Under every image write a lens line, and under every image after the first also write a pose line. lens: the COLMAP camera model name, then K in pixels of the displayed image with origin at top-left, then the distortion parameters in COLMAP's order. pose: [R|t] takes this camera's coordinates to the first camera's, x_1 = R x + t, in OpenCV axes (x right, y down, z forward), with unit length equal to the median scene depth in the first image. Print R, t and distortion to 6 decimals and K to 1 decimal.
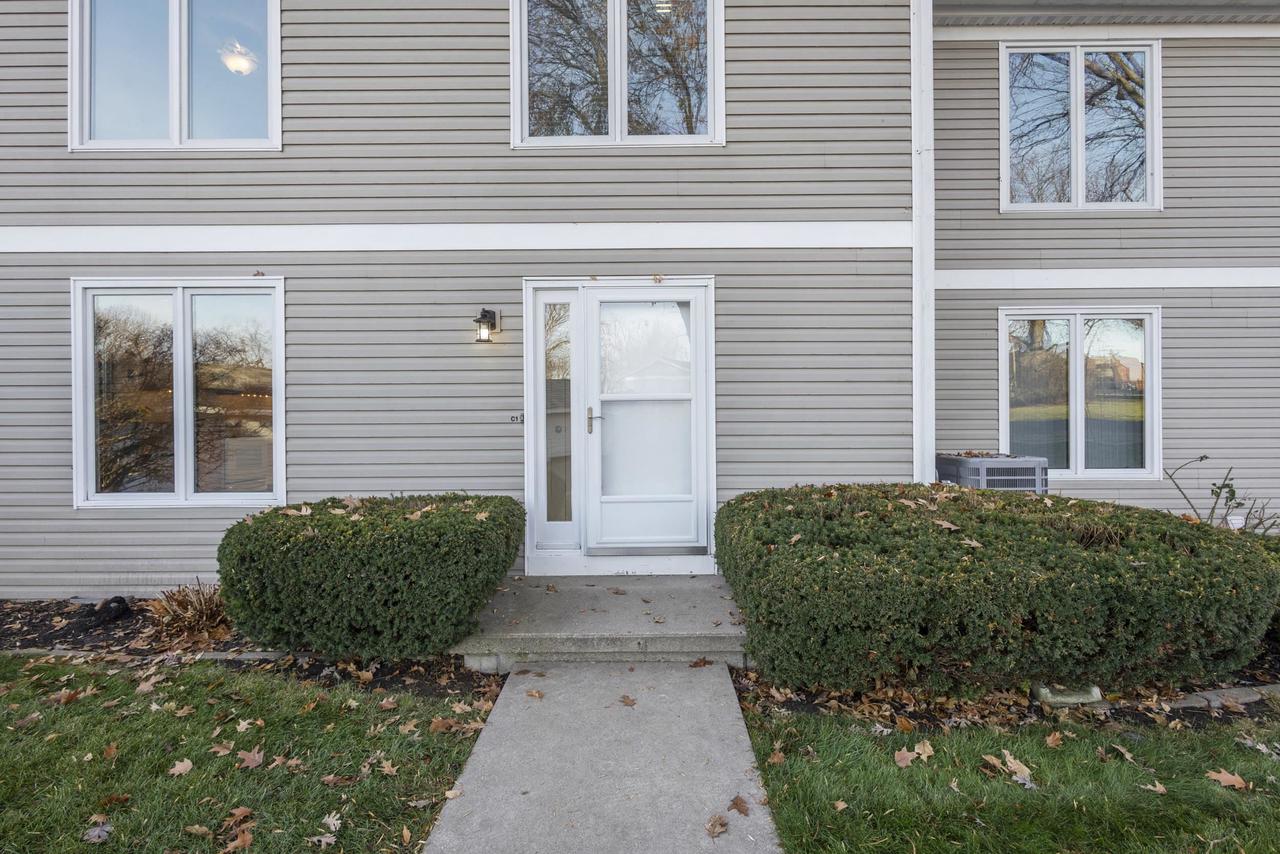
lens RADIAL K [[593.8, 0, 642.5], [0, 593.8, 407.5], [0, 0, 1]] dist [0.005072, -0.000124]
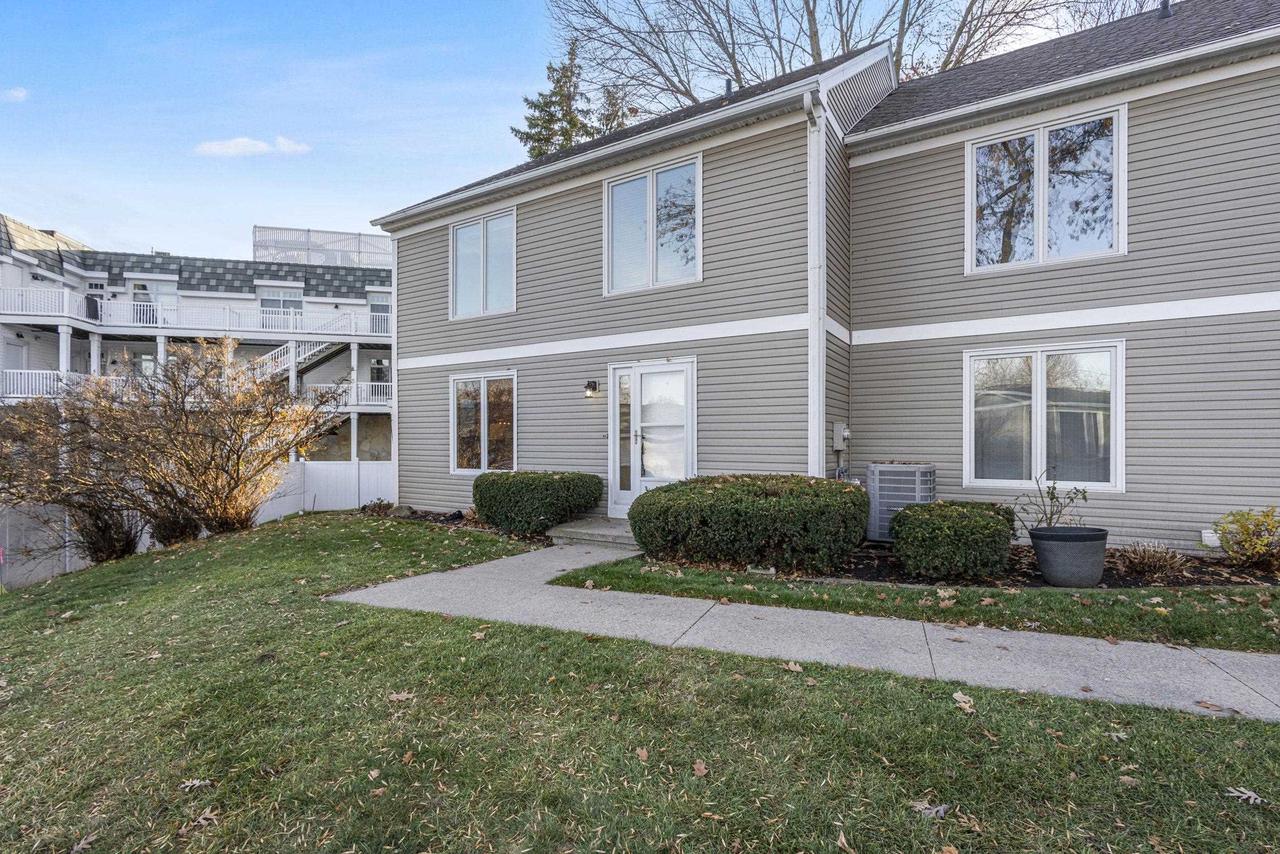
lens RADIAL K [[593.8, 0, 636.4], [0, 593.8, 435.2], [0, 0, 1]] dist [0.005072, -0.000124]
pose [[0.851048, -0.000156, -0.525087, 0.891005], [0.001001, 0.999999, 0.001326, 0.012591], [0.525086, -0.001654, 0.851047, -0.593813]]
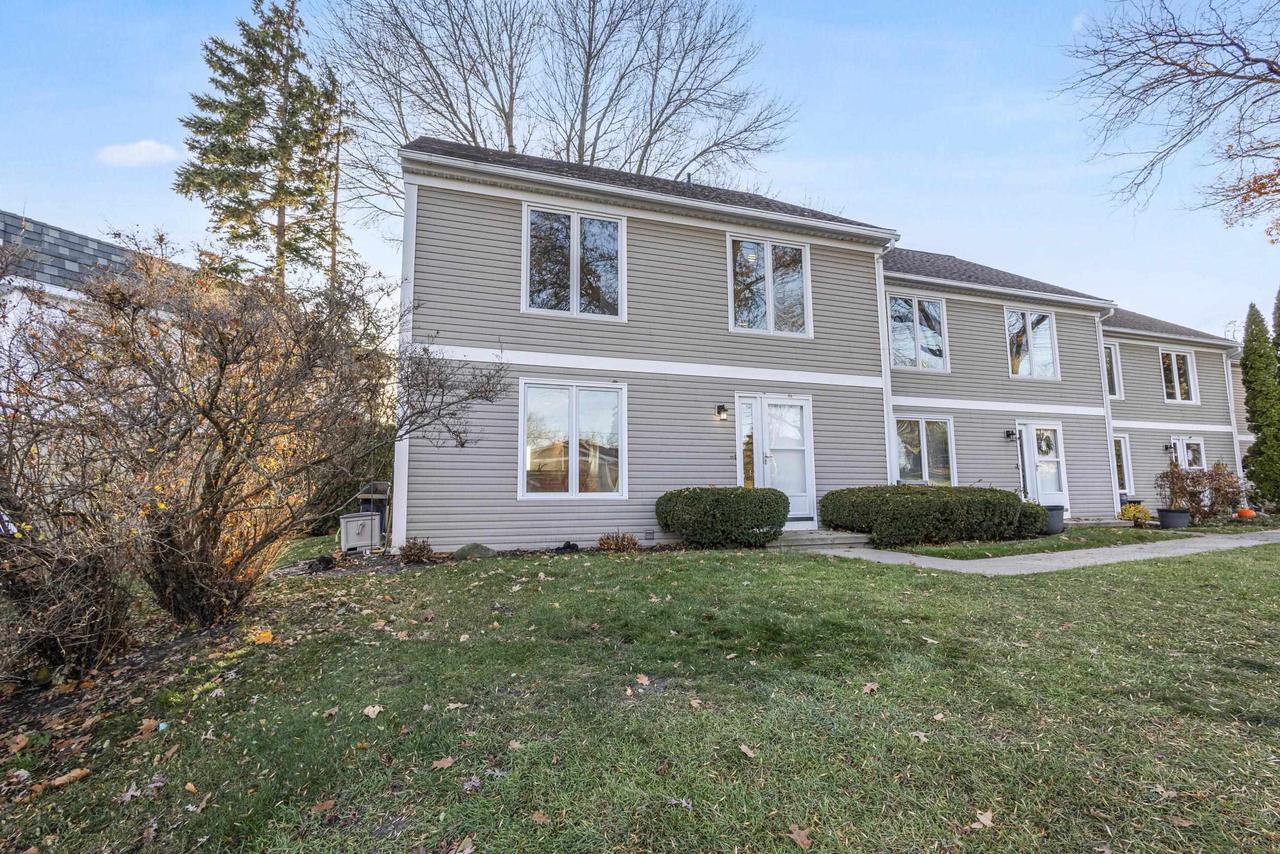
lens RADIAL K [[593.8, 0, 635.8], [0, 593.8, 428.8], [0, 0, 1]] dist [0.005072, -0.000124]
pose [[0.946686, 0.036092, 0.320129, -1.218224], [0.001052, 0.993353, -0.115102, 0.161656], [-0.322155, 0.109302, 0.940356, -0.879515]]
